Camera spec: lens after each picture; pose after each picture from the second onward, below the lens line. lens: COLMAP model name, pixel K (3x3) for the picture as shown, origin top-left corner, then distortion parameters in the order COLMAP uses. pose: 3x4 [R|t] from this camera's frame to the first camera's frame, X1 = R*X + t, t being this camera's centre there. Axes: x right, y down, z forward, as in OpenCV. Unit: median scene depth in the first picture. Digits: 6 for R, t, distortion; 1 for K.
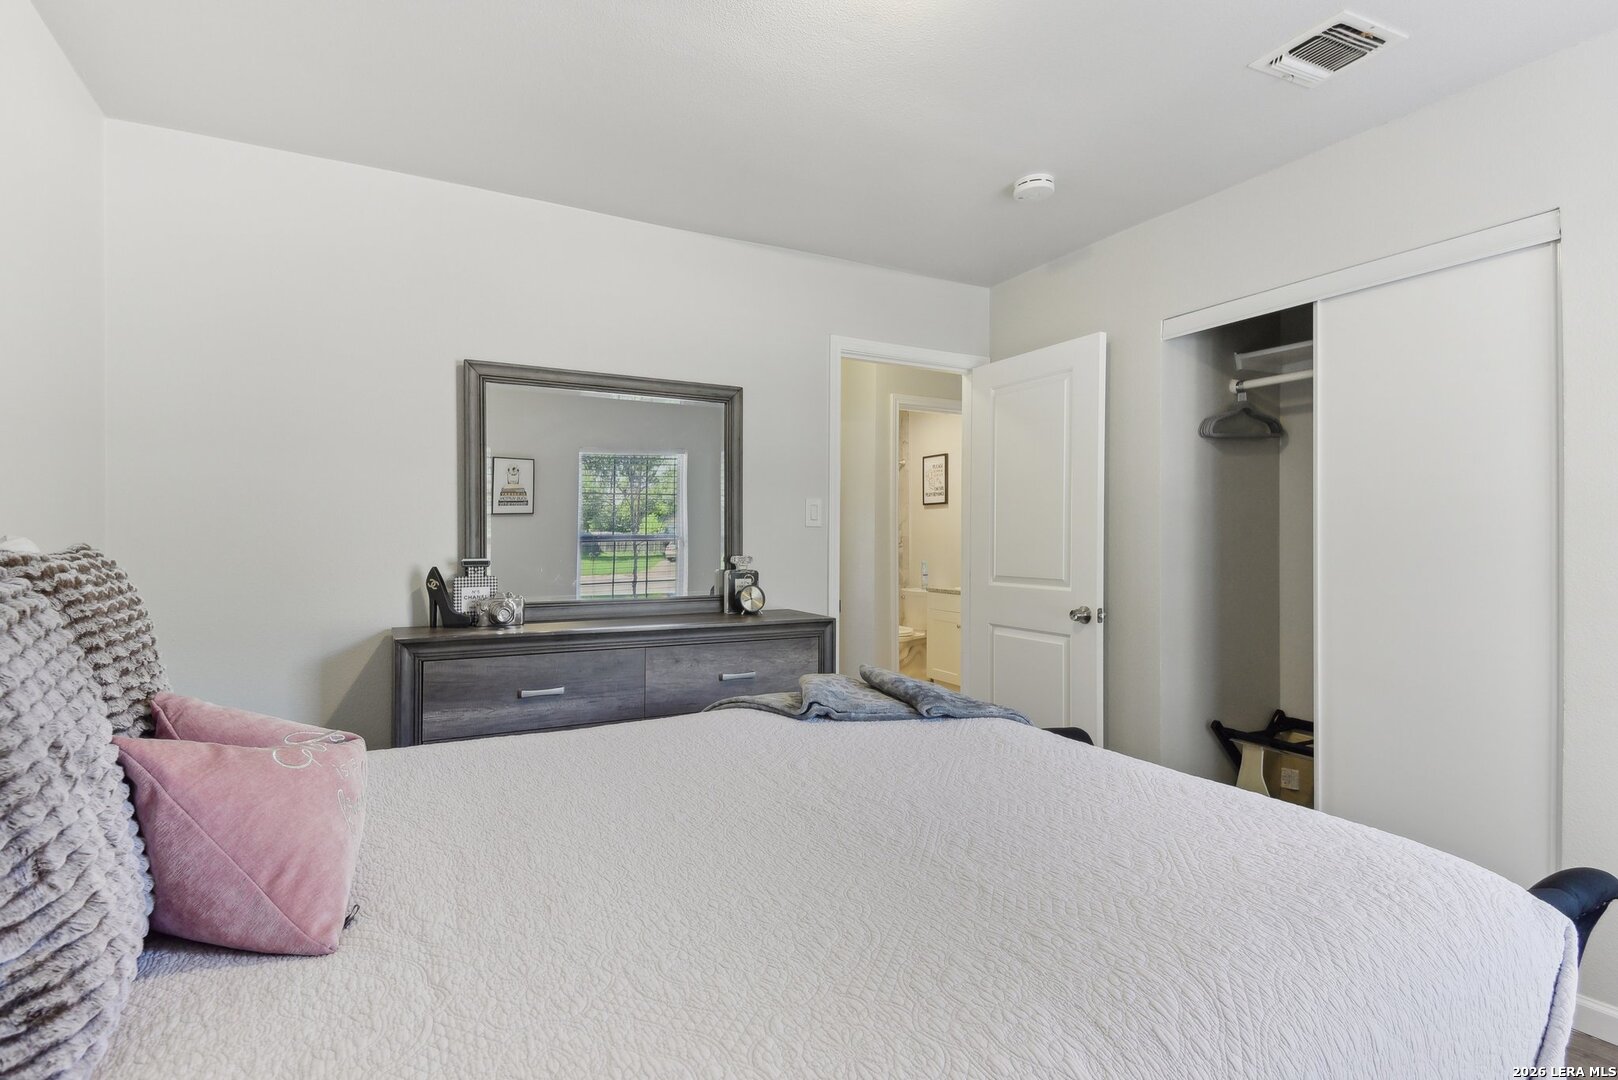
lens RADIAL K [[800.6, 0, 803.4], [0, 800.6, 532.2], [0, 0, 1]] dist [0.017752, -0.017717]
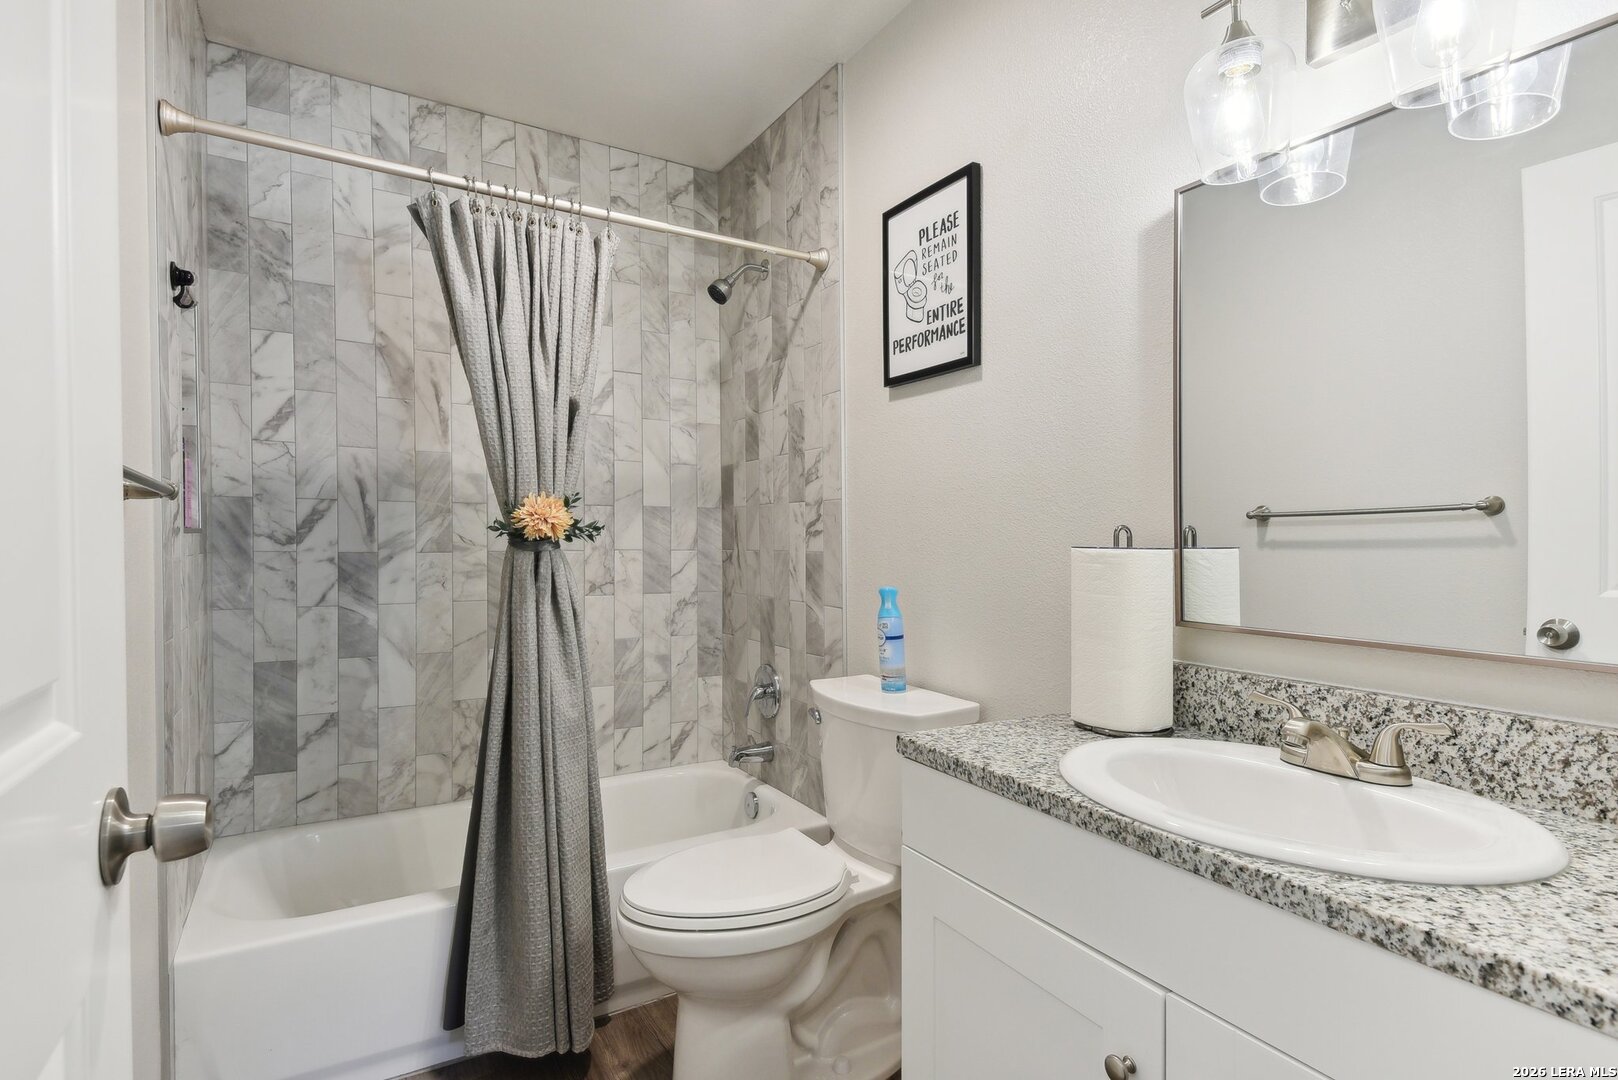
lens RADIAL K [[800.6, 0, 810.0], [0, 800.6, 530.1], [0, 0, 1]] dist [0.017752, -0.017717]
pose [[0.999164, -0.008554, 0.039968, 0.115078], [0.007820, 0.999798, 0.018505, 0.012077], [-0.040118, -0.018177, 0.999030, 0.742780]]
